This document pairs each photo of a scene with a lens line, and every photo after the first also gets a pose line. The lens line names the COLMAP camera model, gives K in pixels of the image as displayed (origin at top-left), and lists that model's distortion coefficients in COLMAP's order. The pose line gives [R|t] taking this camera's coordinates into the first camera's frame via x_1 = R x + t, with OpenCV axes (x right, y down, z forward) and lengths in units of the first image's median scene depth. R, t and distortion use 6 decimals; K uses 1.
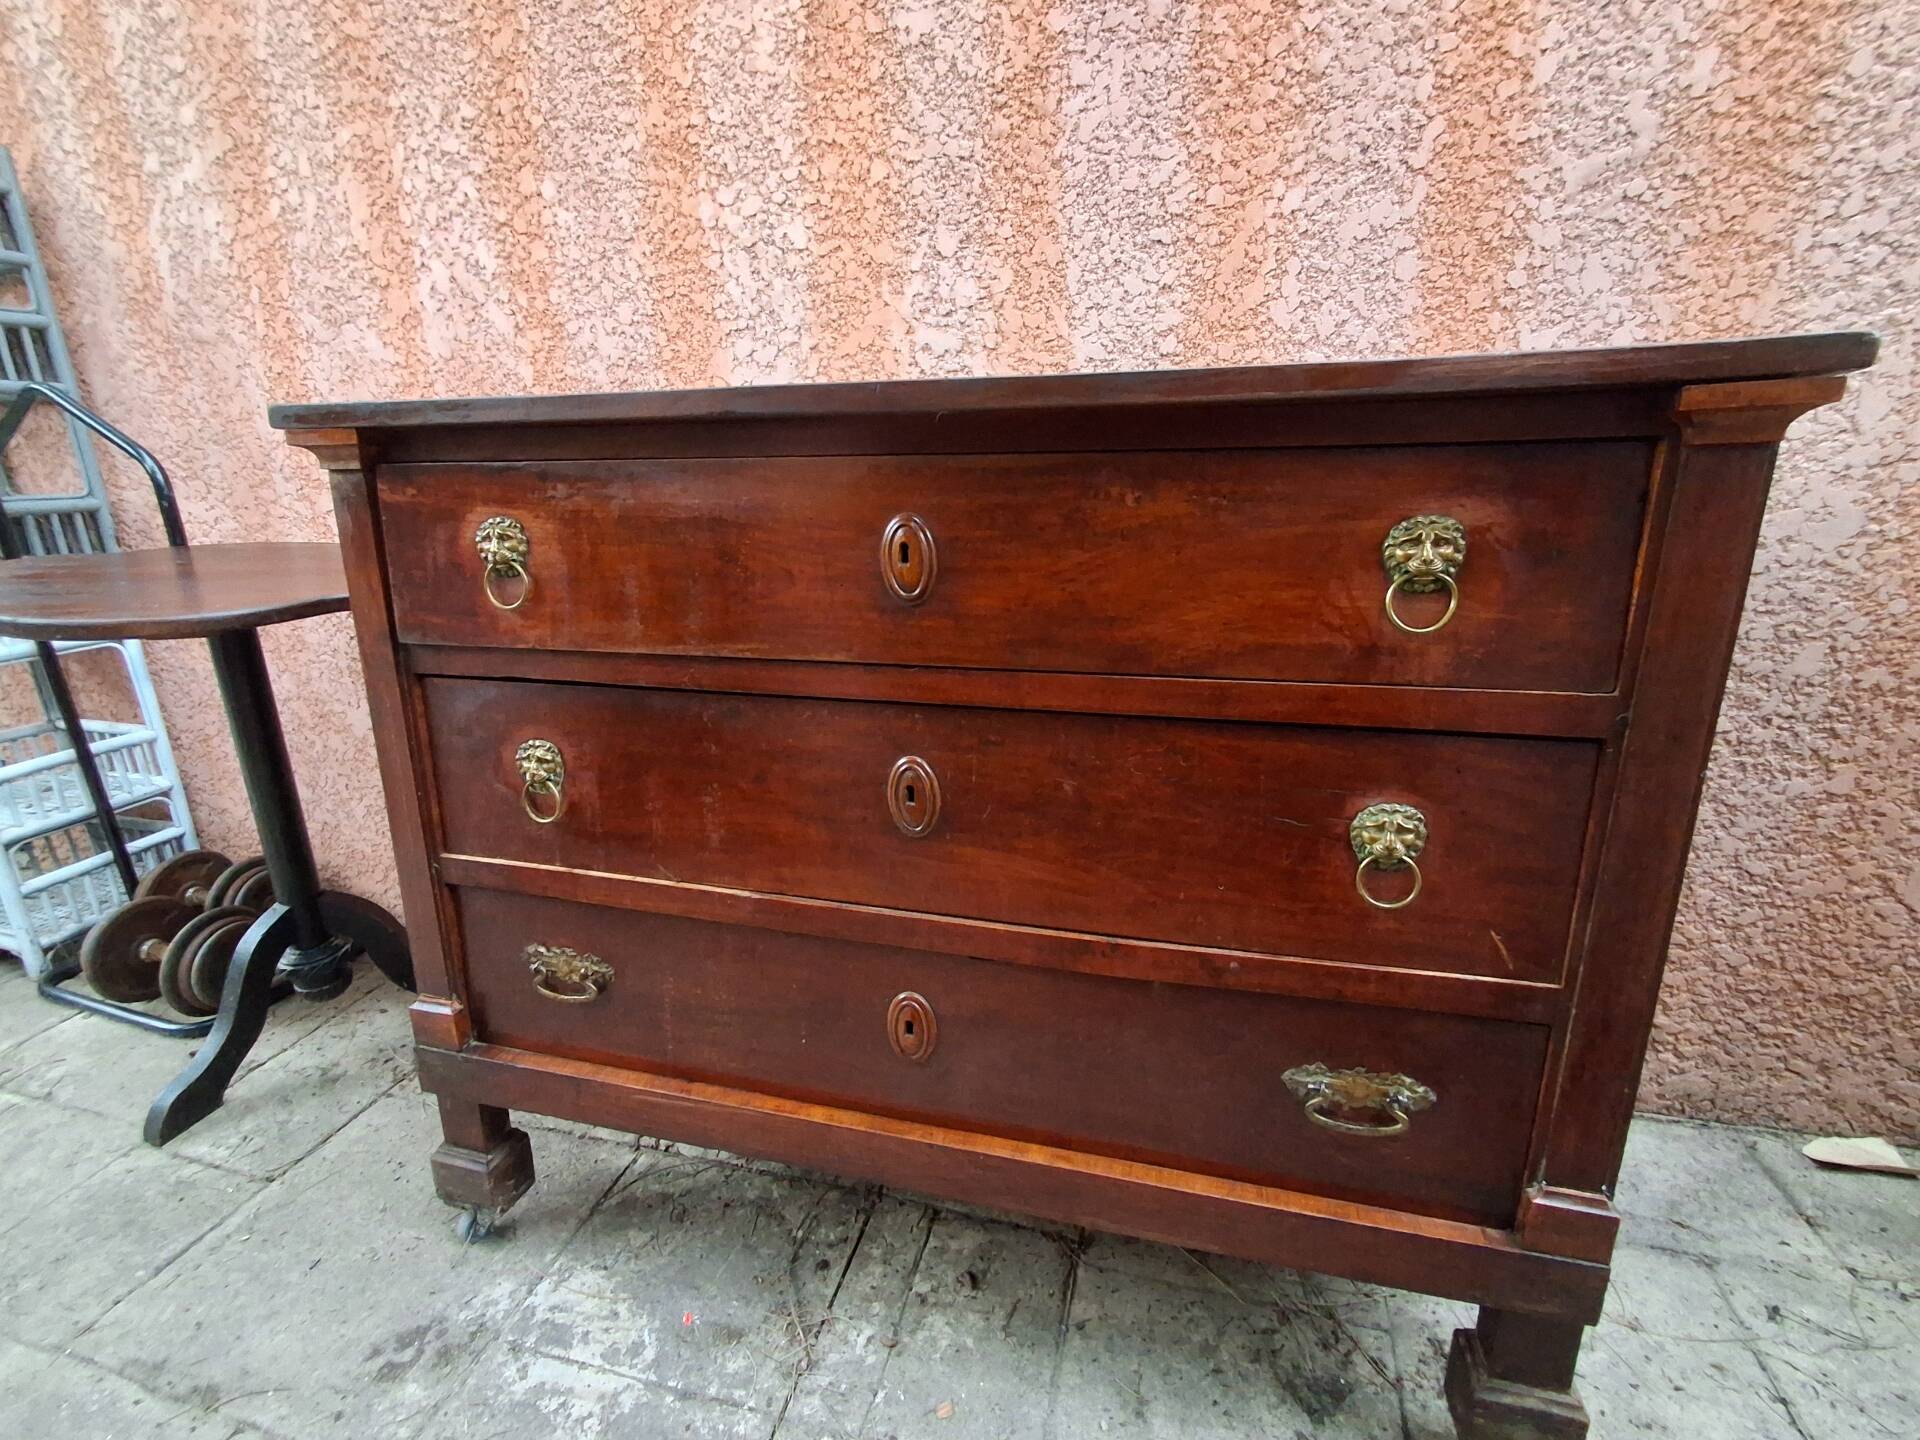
lens RADIAL K [[892.3, 0, 960.0], [0, 892.3, 720.0], [0, 0, 1]] dist [0.002196, -0.006197]
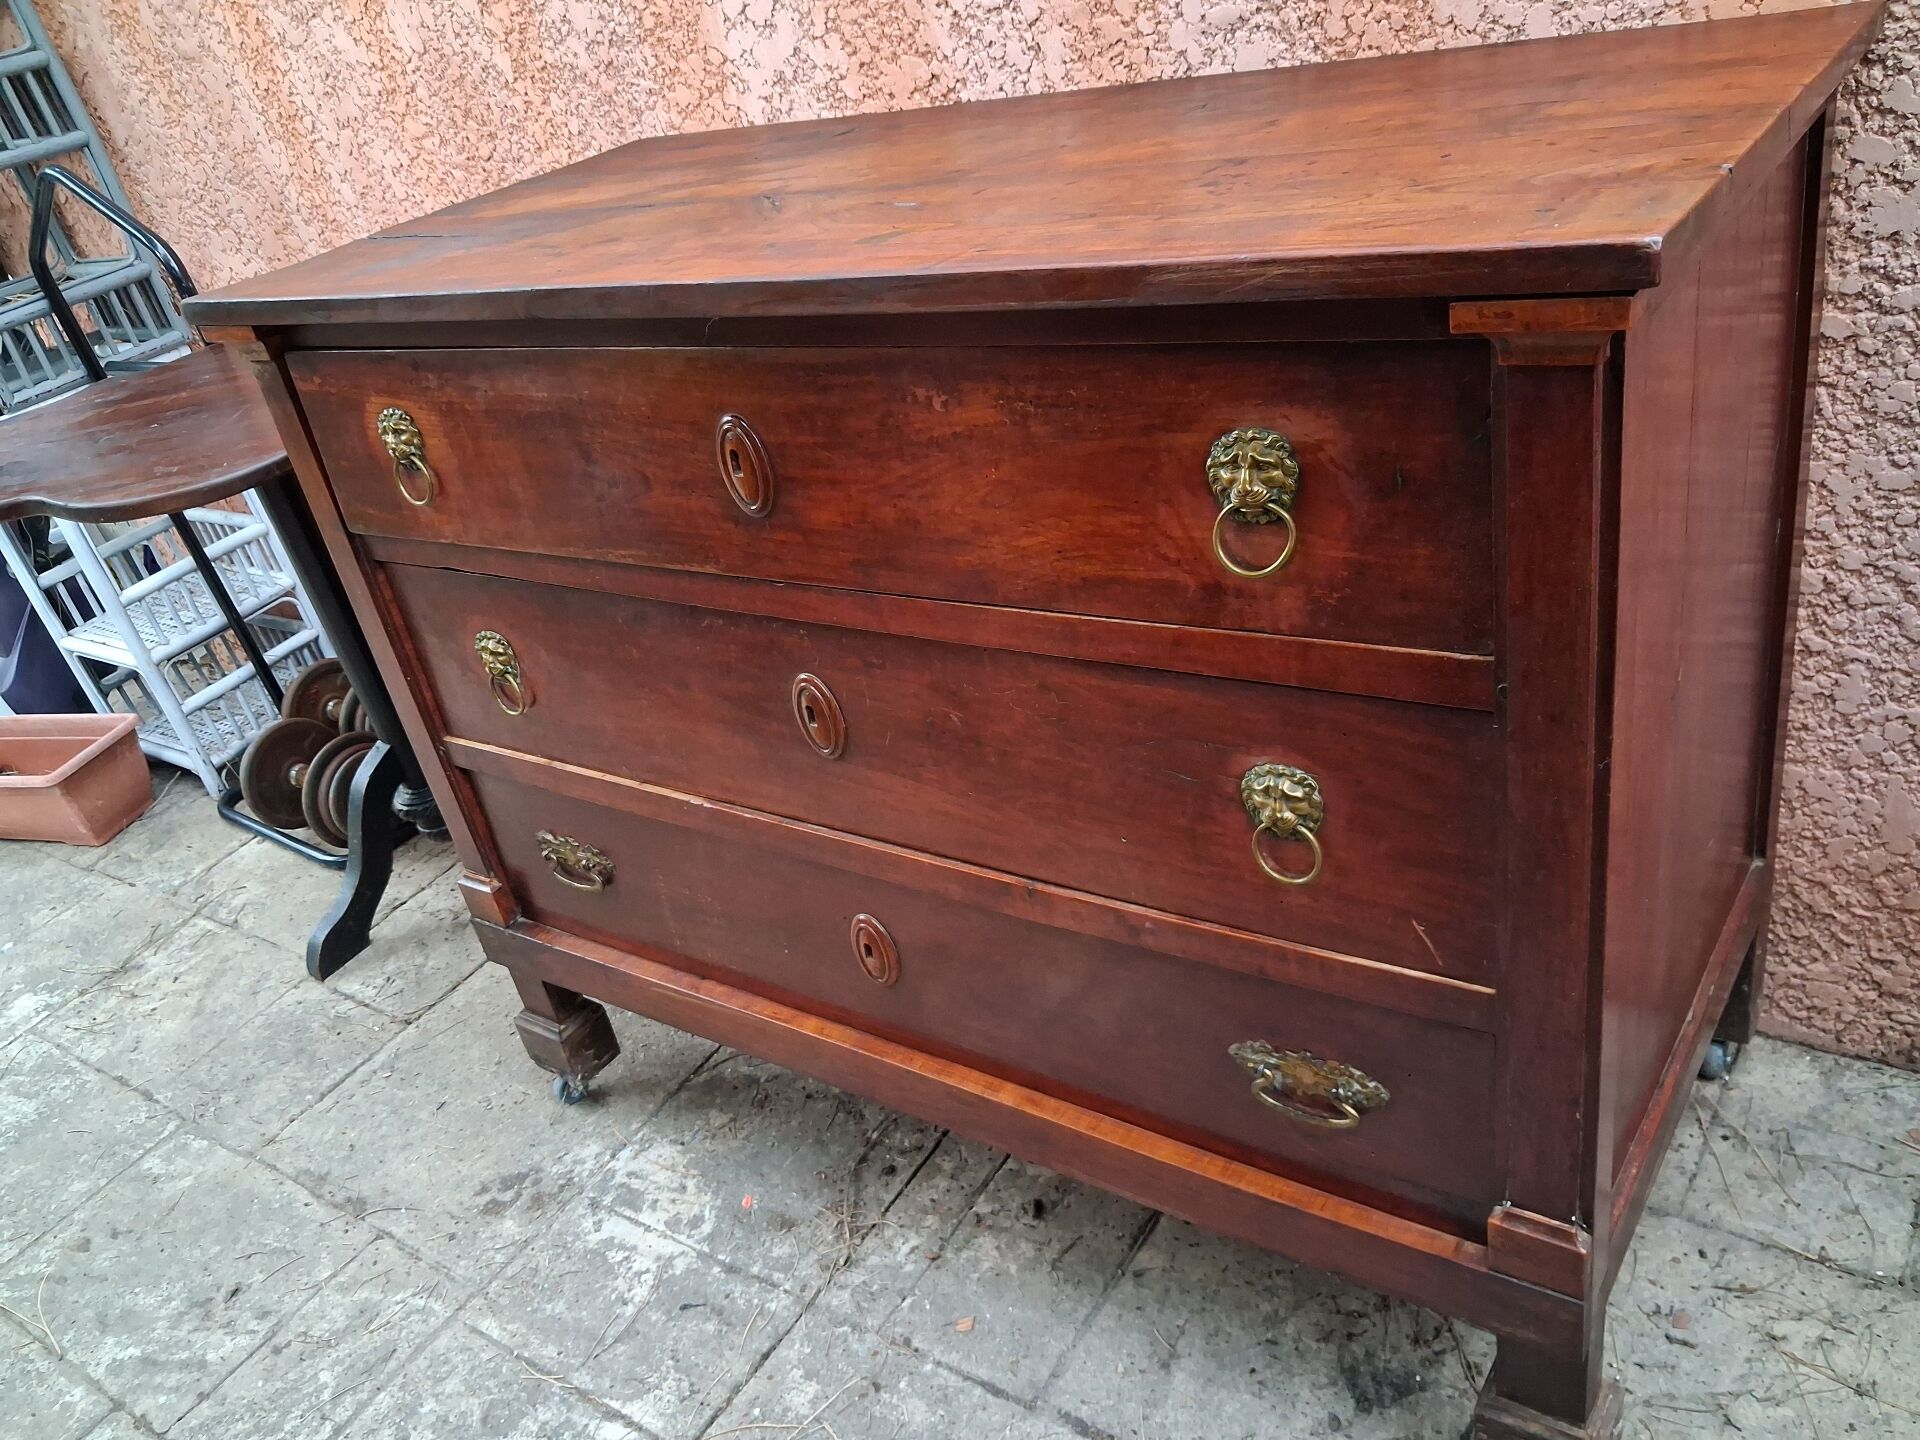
lens RADIAL K [[1553.4, 0, 954.9], [0, 1553.4, 781.2], [0, 0, 1]] dist [-0.009653, -0.016960]
pose [[0.920765, 0.034103, -0.388623, 0.543251], [0.089451, 0.951175, 0.295404, -0.236938], [0.379723, -0.306761, 0.872759, -0.237475]]
